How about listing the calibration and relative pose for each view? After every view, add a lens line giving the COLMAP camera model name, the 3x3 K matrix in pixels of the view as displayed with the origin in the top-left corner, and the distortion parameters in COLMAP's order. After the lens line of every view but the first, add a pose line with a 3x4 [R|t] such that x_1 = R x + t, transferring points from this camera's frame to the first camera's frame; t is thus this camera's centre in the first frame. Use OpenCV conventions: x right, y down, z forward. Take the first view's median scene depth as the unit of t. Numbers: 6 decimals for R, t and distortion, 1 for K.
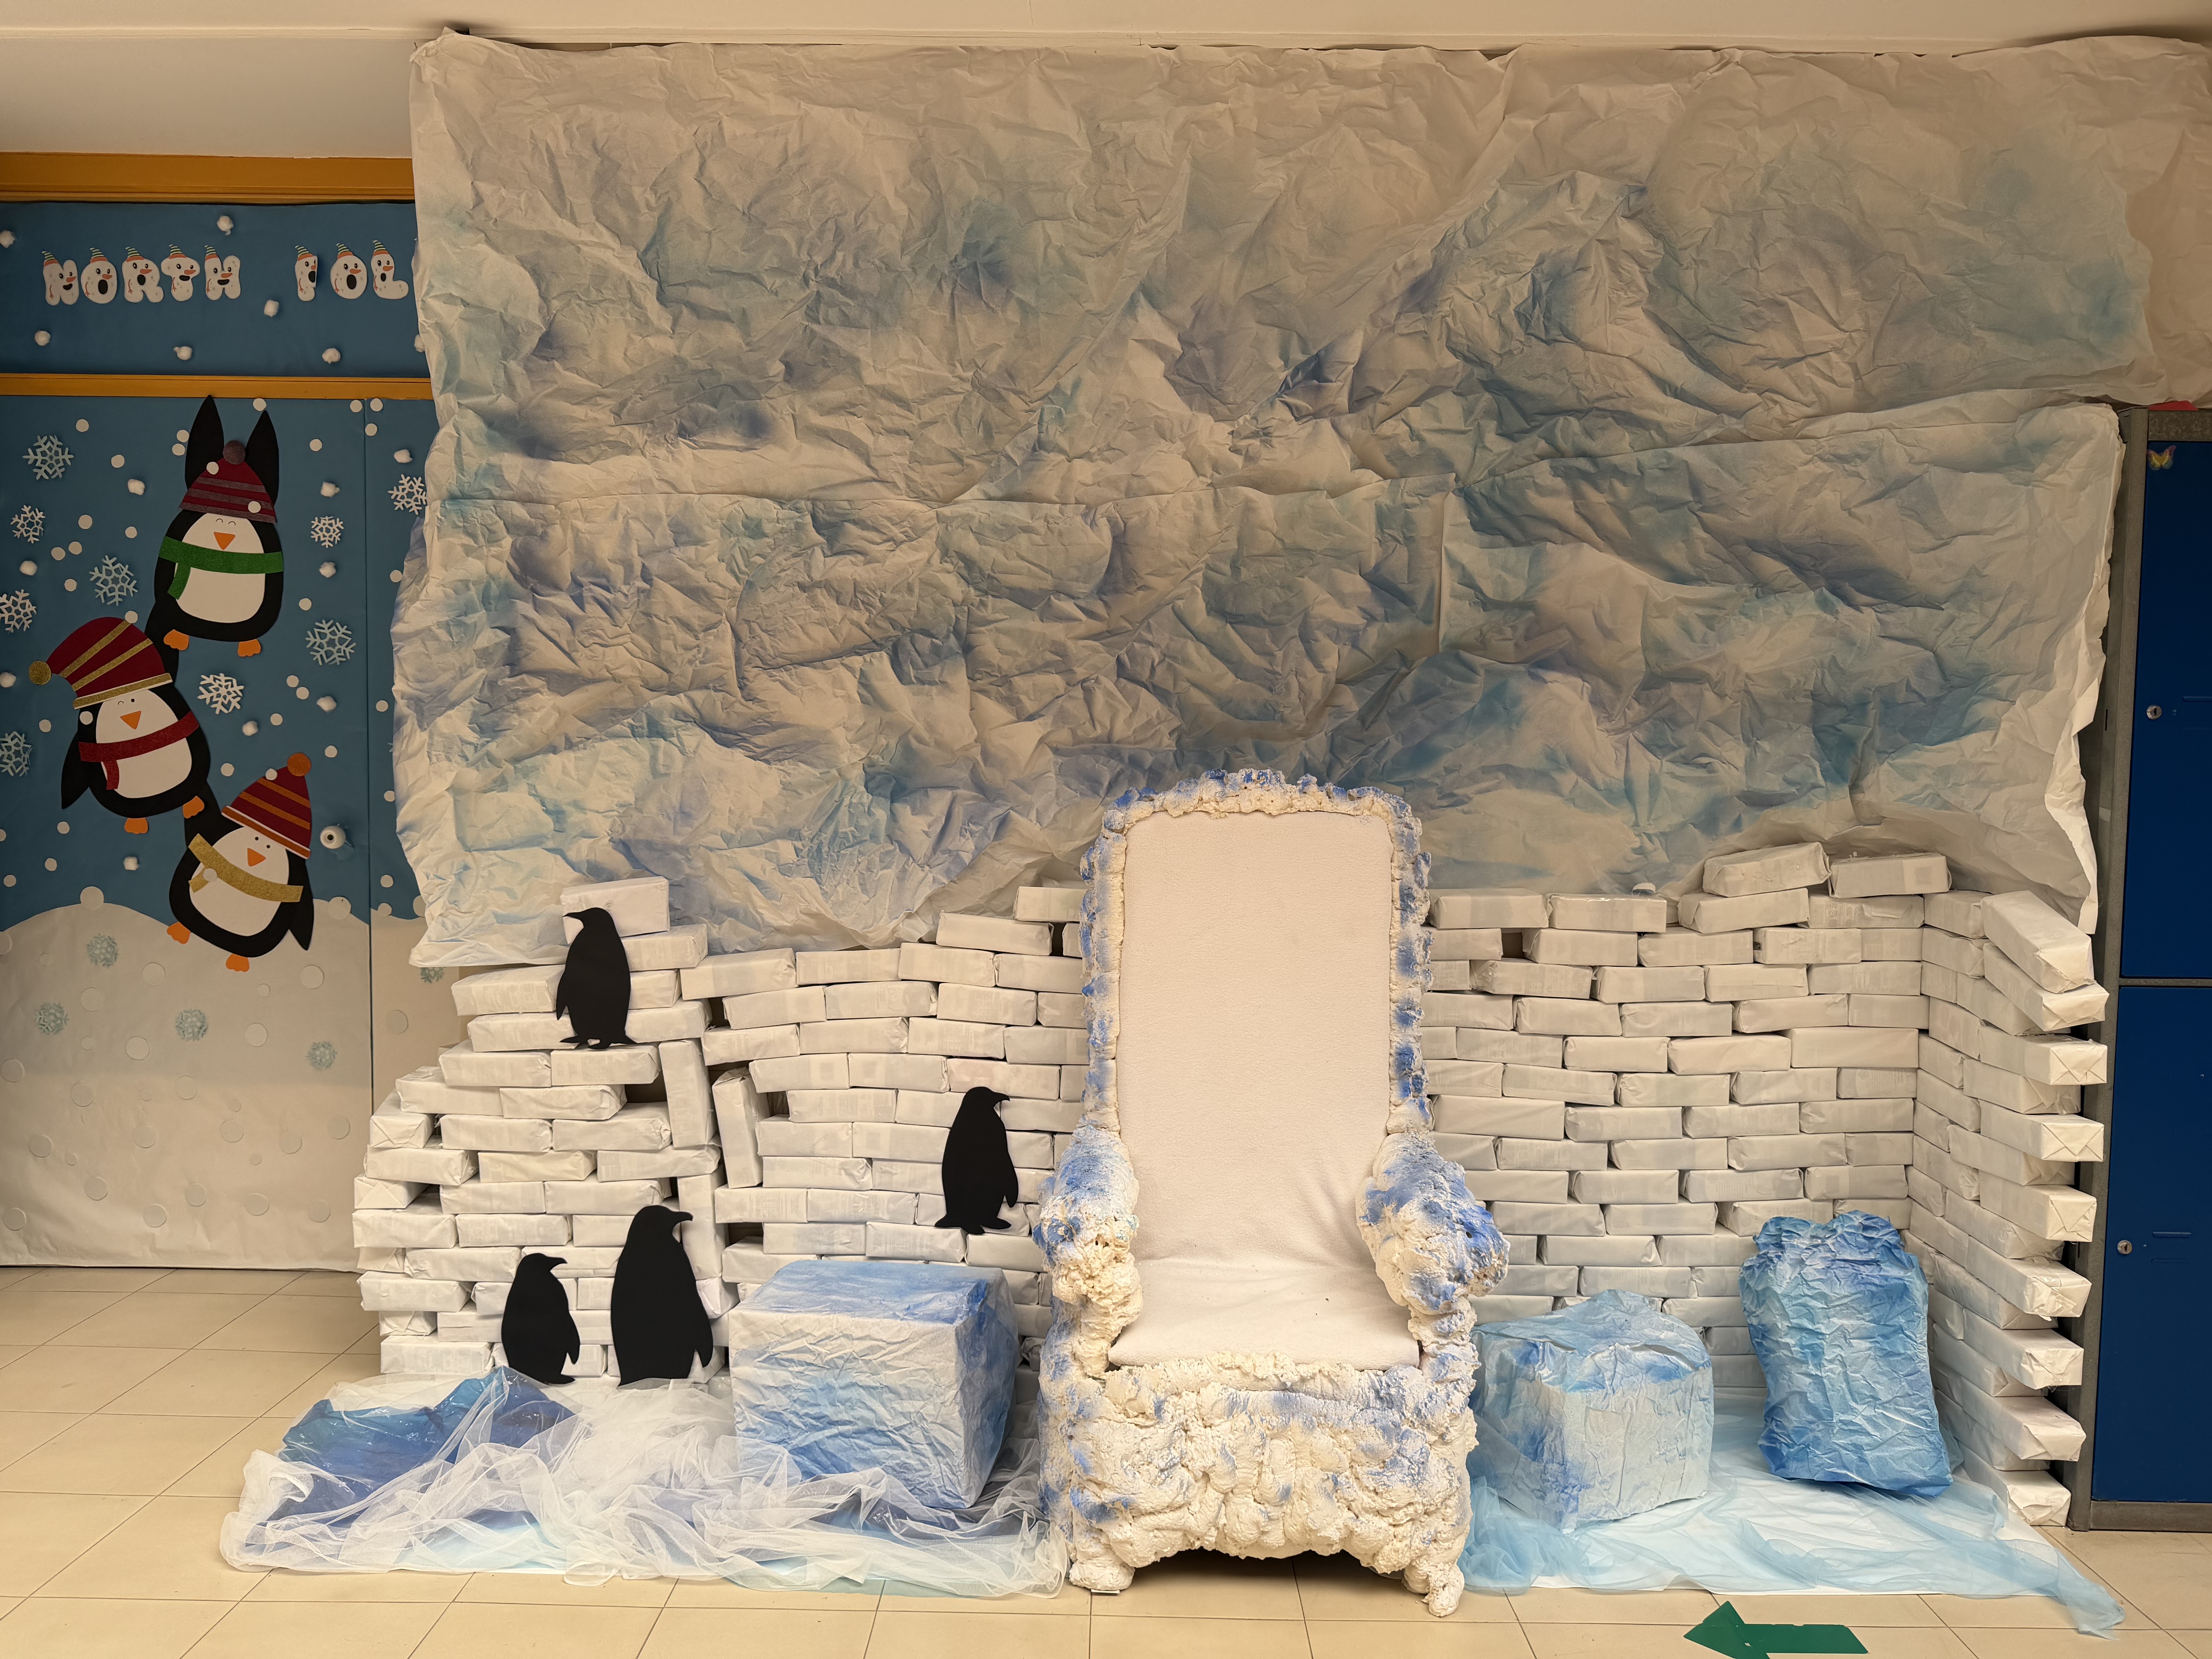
lens RADIAL K [[1497.4, 0, 1104.7], [0, 1497.4, 837.1], [0, 0, 1]] dist [0.005227, -0.017855]
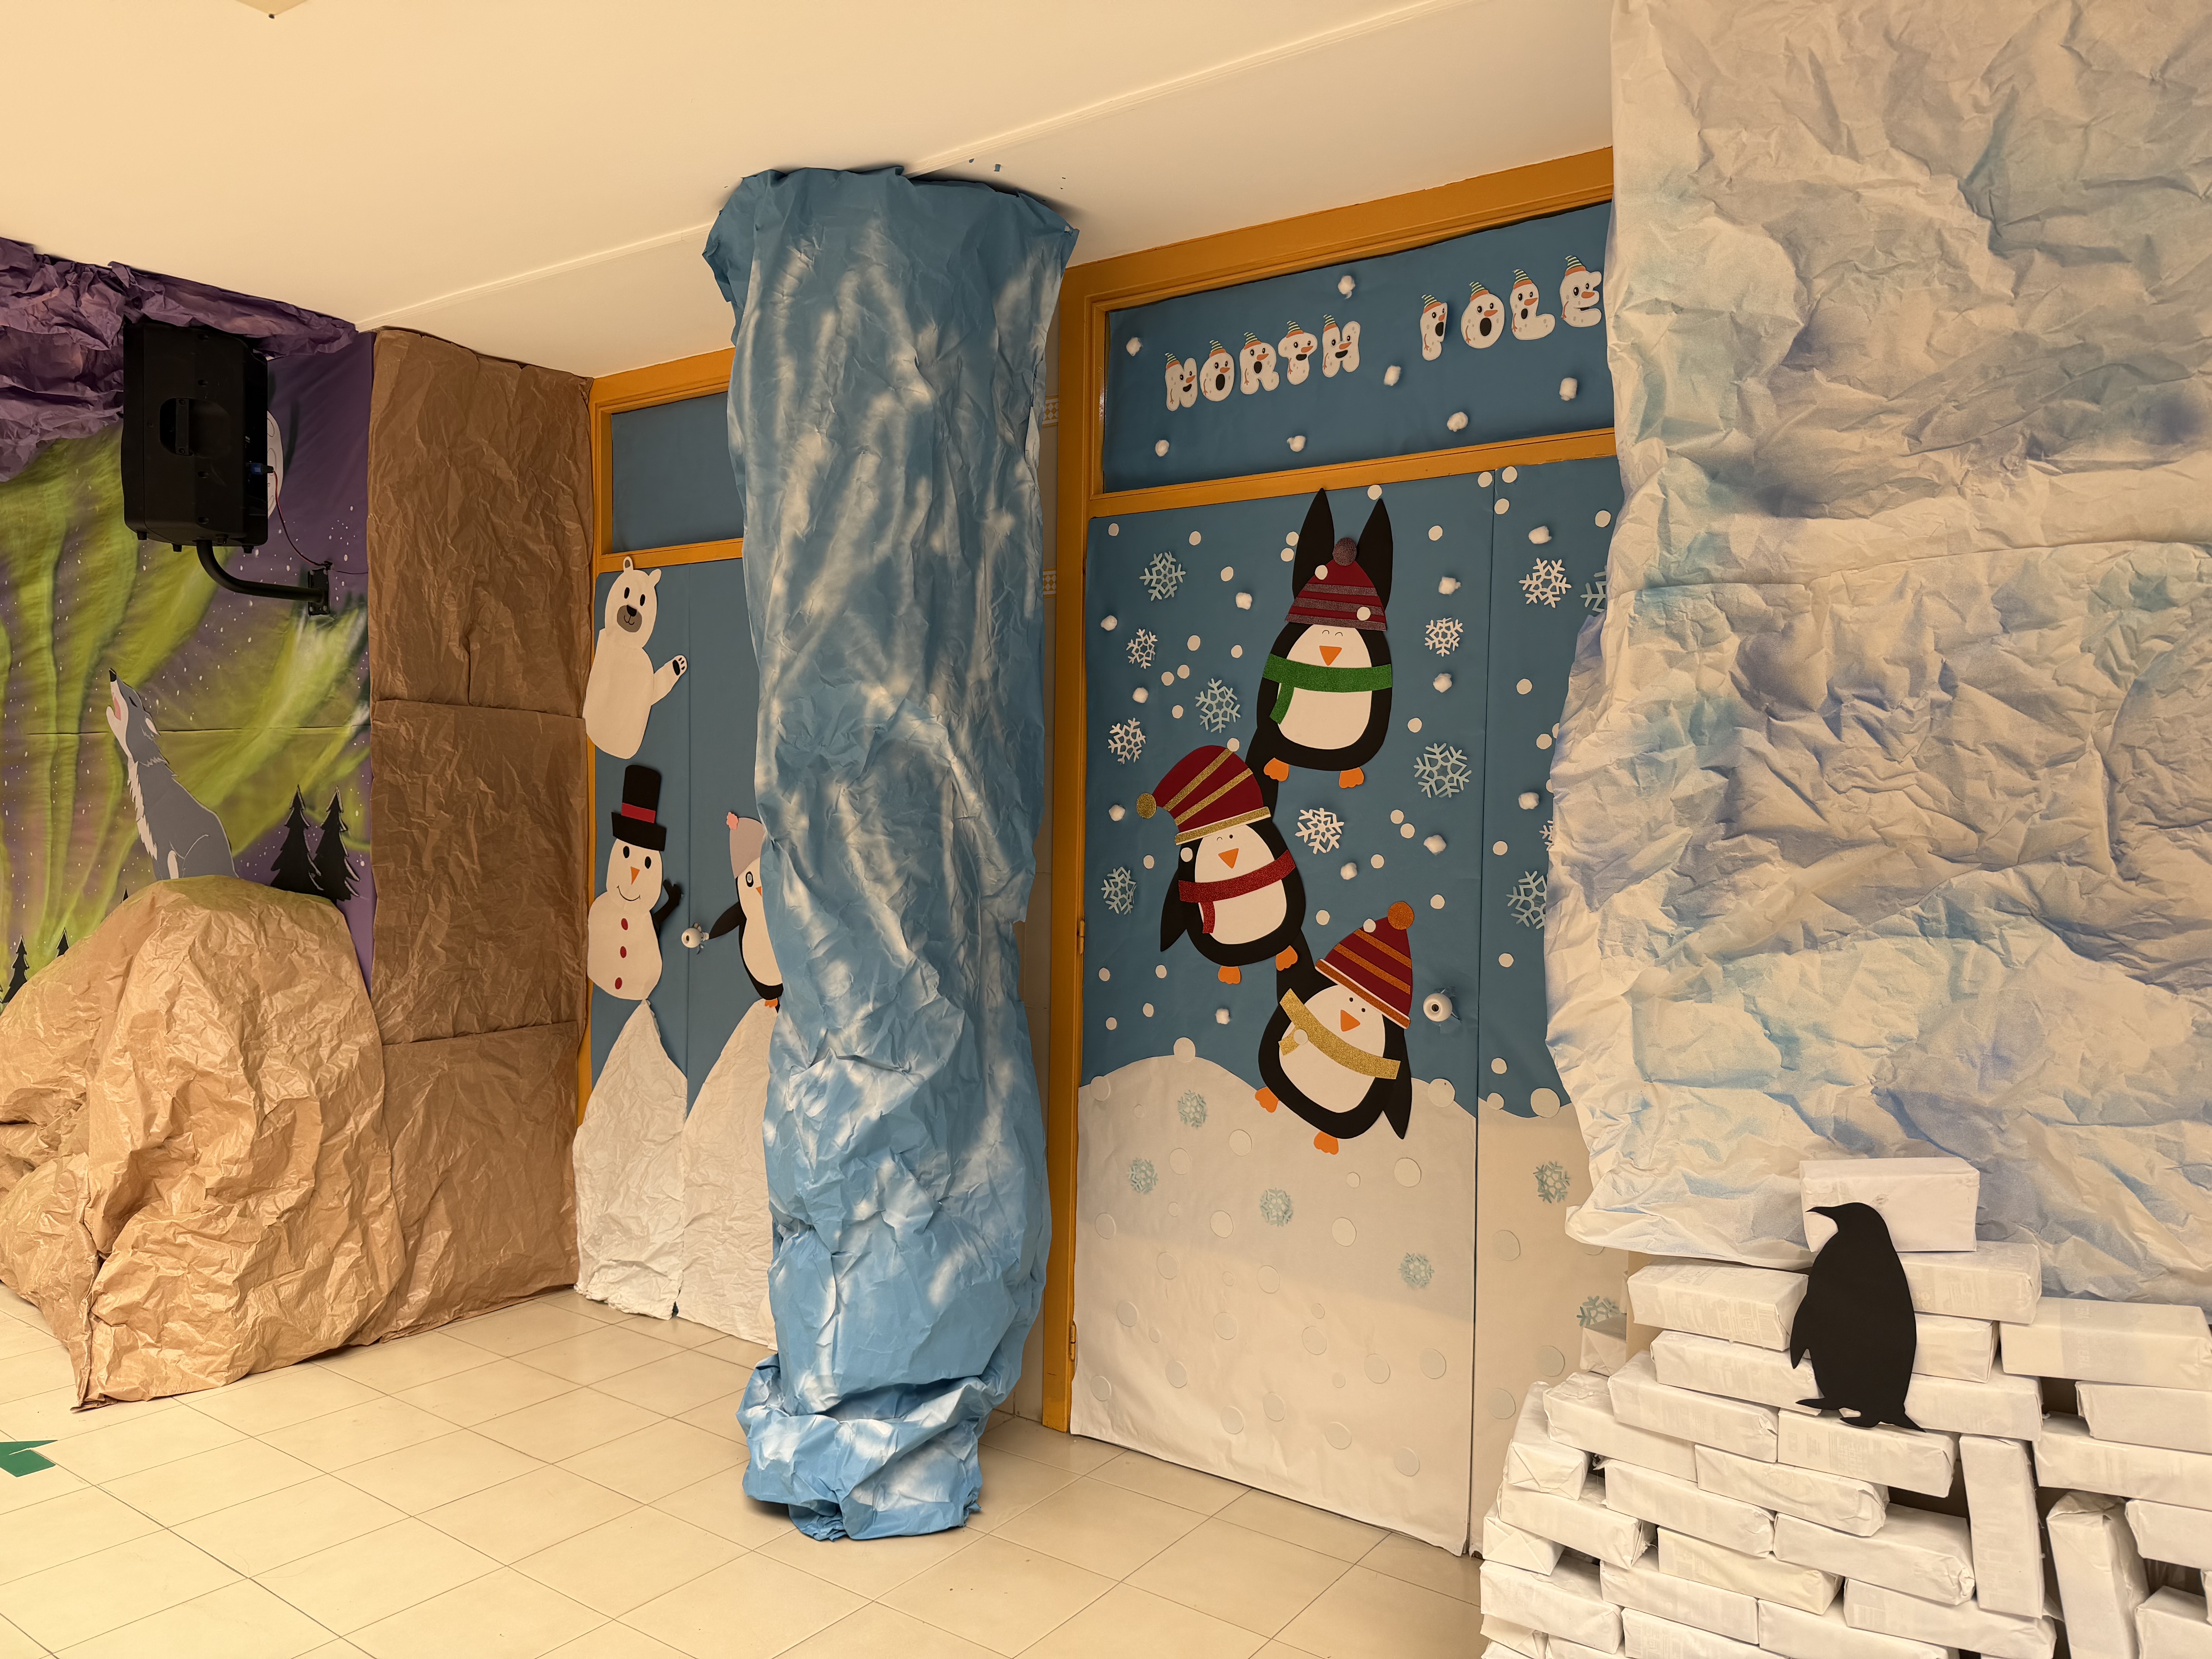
lens RADIAL K [[1574.6, 0, 1106.0], [0, 1574.6, 829.5], [0, 0, 1]] dist [0.032829, -0.098550]
pose [[0.807364, 0.005791, -0.590025, -0.196906], [-0.036340, 0.998542, -0.039925, -0.071082], [0.588933, 0.053676, 0.806397, 0.249054]]
